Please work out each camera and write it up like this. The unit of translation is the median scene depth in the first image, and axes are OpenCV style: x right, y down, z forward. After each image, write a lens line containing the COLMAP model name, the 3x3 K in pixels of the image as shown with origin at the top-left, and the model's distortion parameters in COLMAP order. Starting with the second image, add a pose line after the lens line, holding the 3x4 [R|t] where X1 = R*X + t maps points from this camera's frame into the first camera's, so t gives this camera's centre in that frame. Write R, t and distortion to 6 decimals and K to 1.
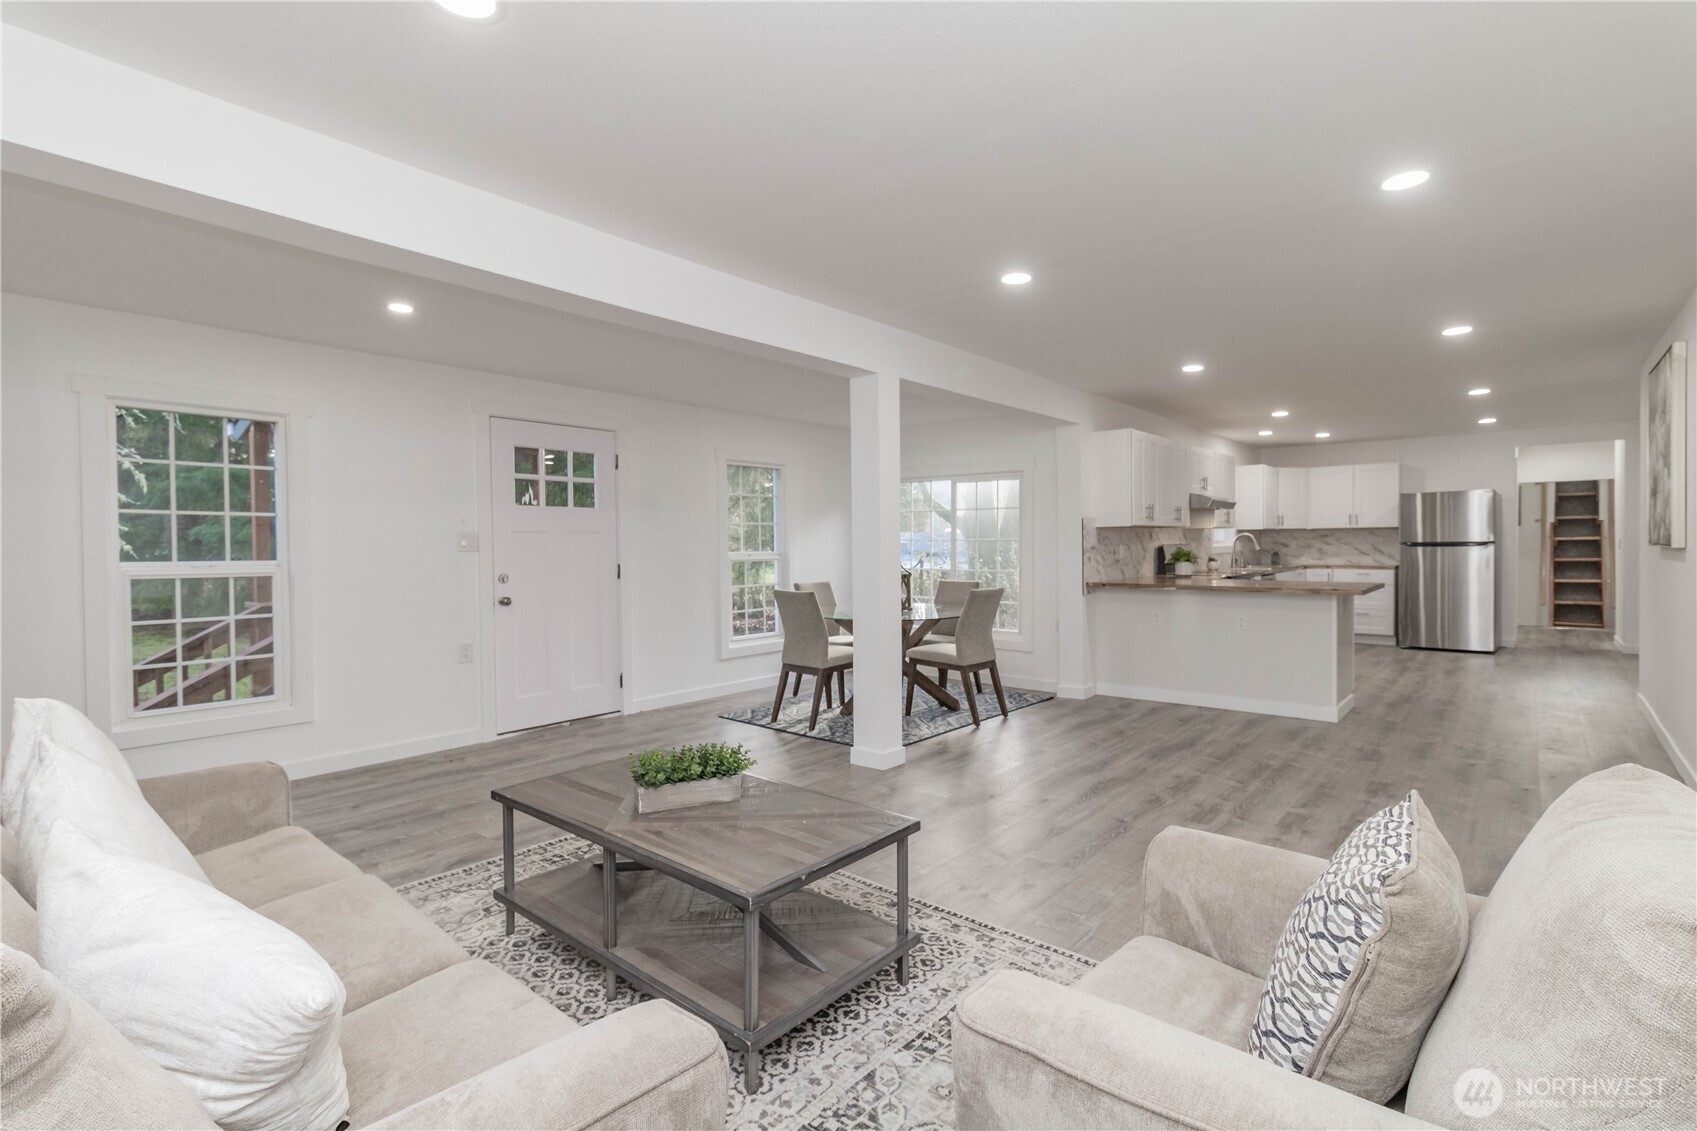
lens RADIAL K [[790.3, 0, 848.5], [0, 790.3, 565.5], [0, 0, 1]] dist [-0.001406, -0.000039]
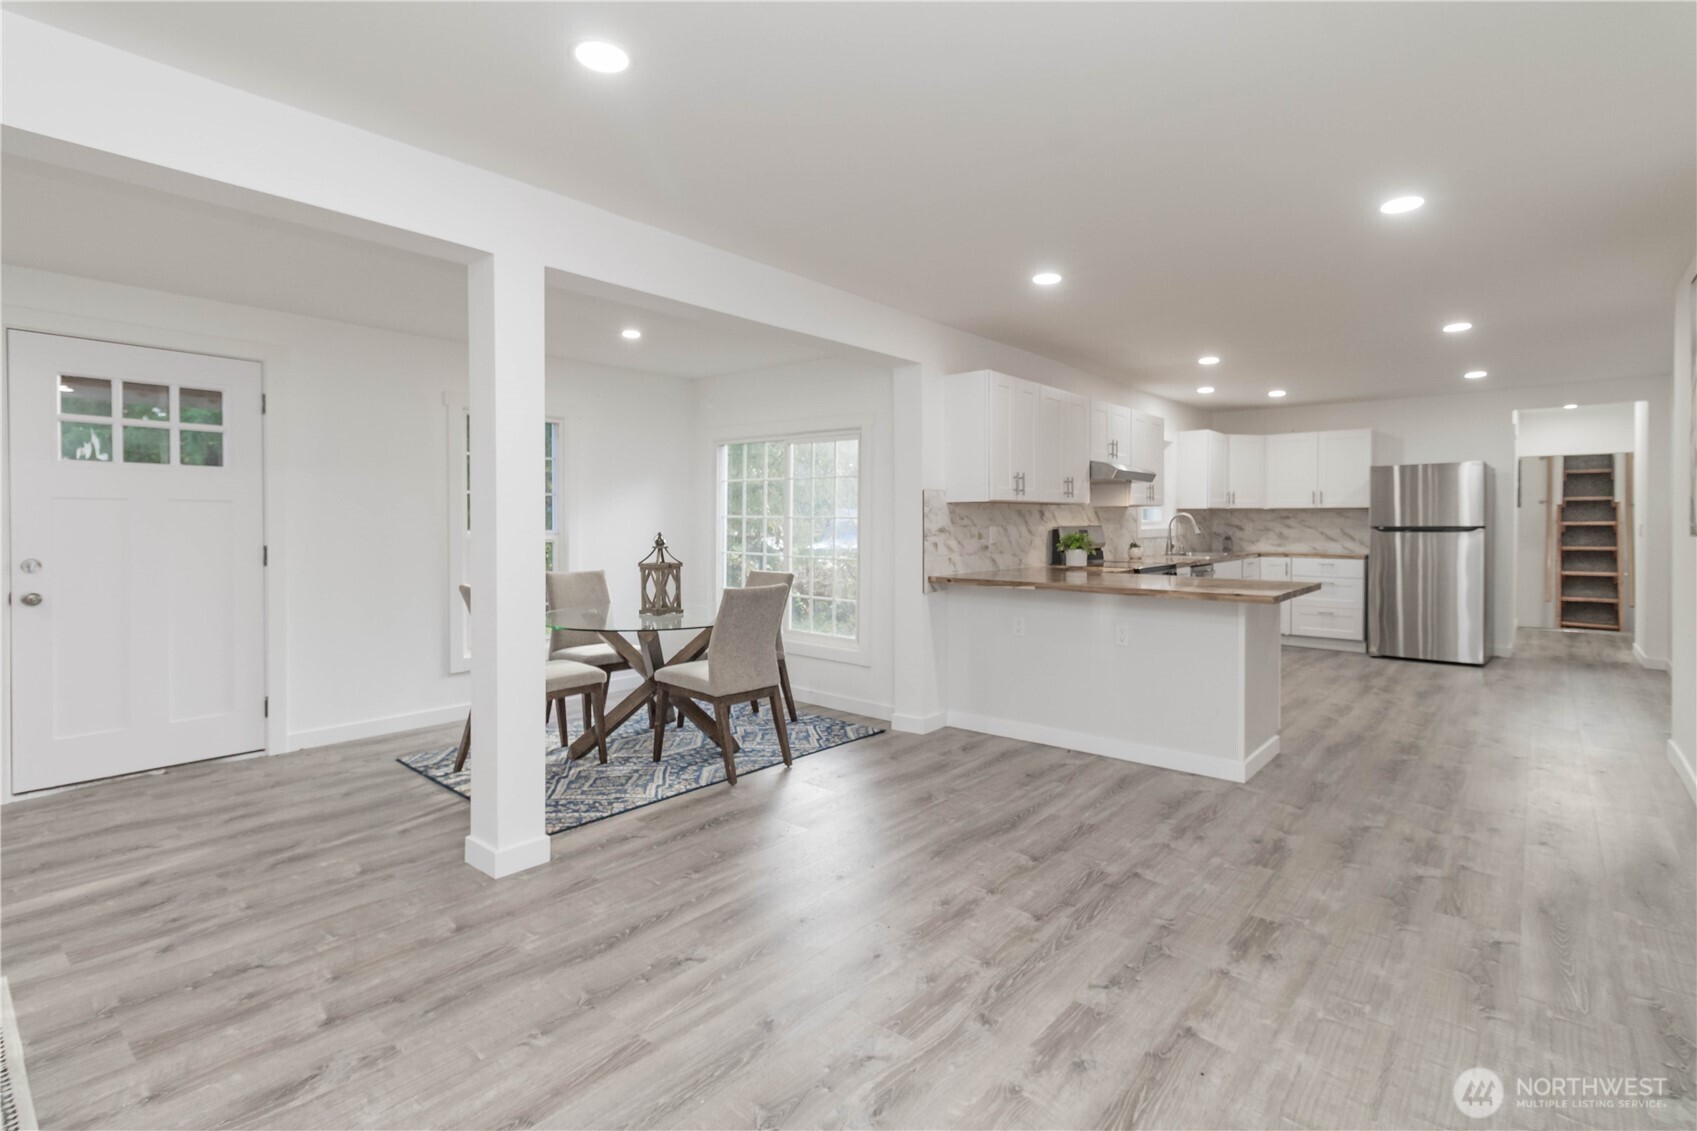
lens RADIAL K [[816.9, 0, 846.3], [0, 816.9, 536.6], [0, 0, 1]] dist [0.002056, -0.000210]
pose [[0.999909, 0.011303, 0.007410, 0.181738], [-0.011254, 0.999915, -0.006614, -0.008510], [-0.007484, 0.006530, 0.999951, 0.194054]]
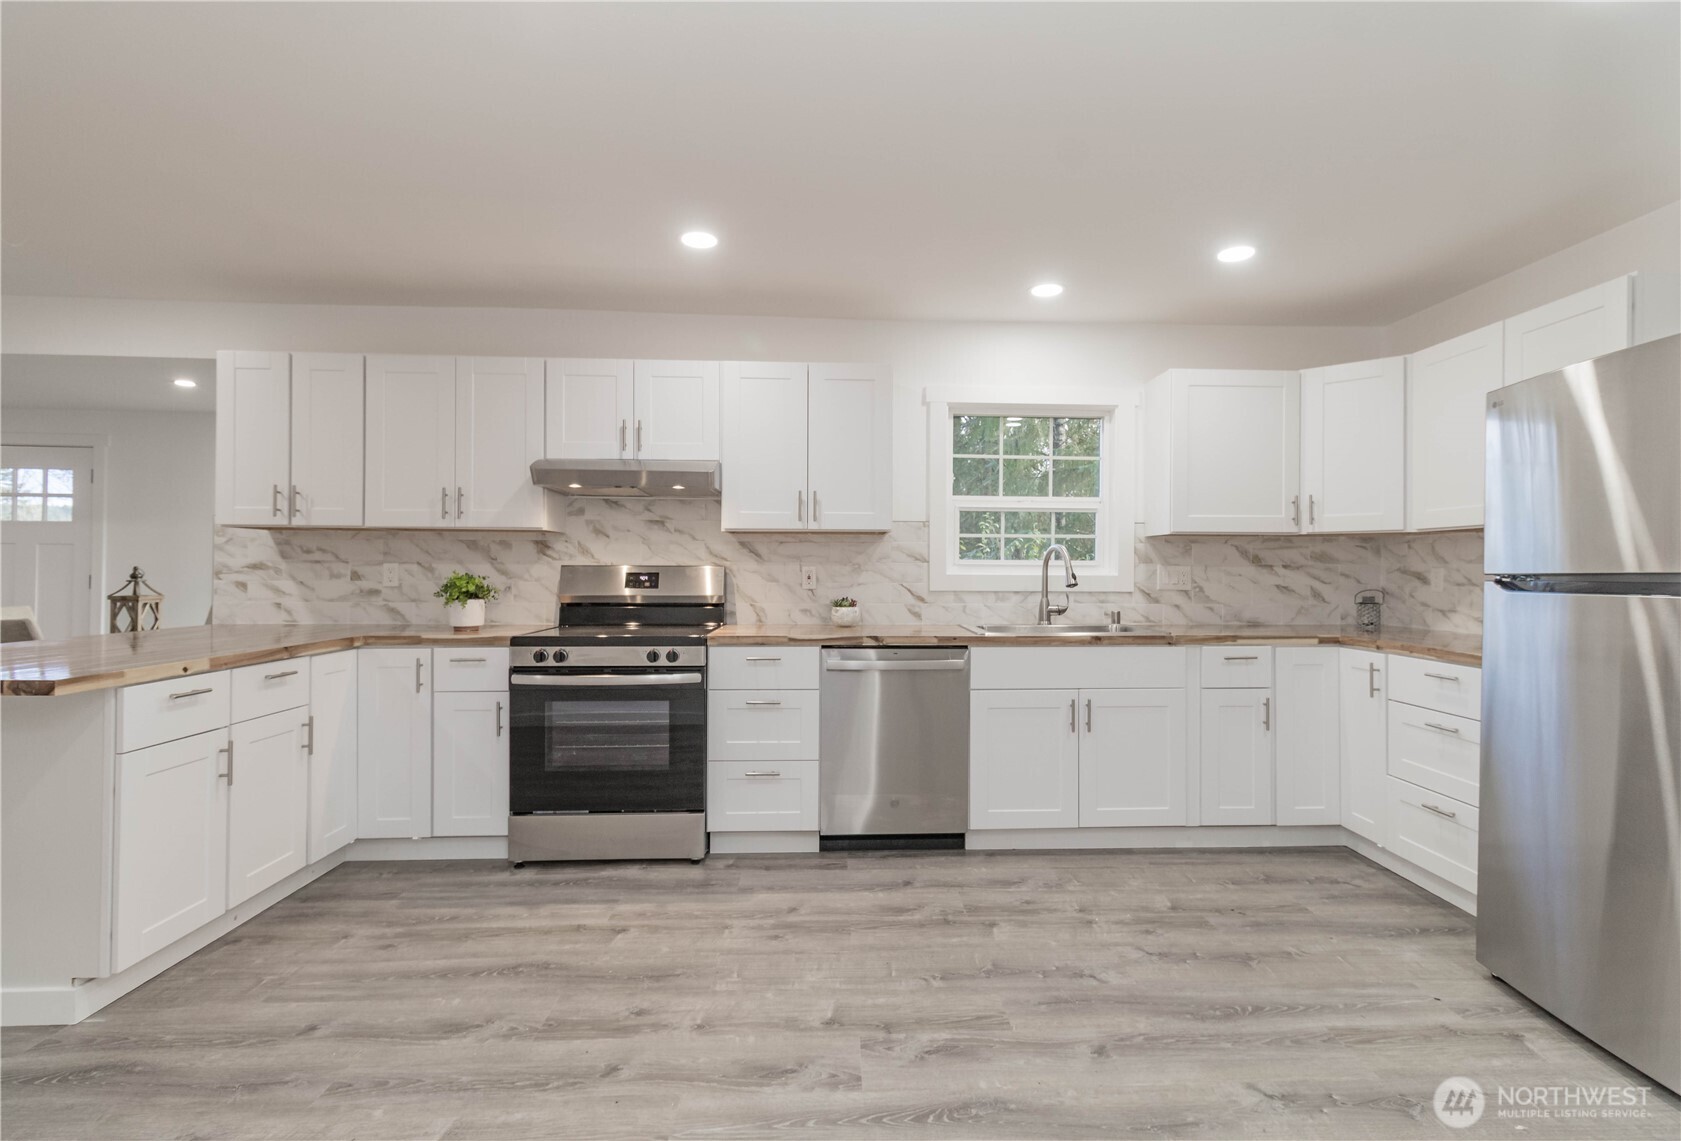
lens RADIAL K [[892.5, 0, 840.5], [0, 892.5, 570.5], [0, 0, 1]] dist [-0.000123, -0.000086]
pose [[0.690084, 0.018383, -0.723496, 0.926155], [-0.032764, 0.999446, -0.005856, -0.025106], [0.722988, 0.027746, 0.690304, 0.729403]]
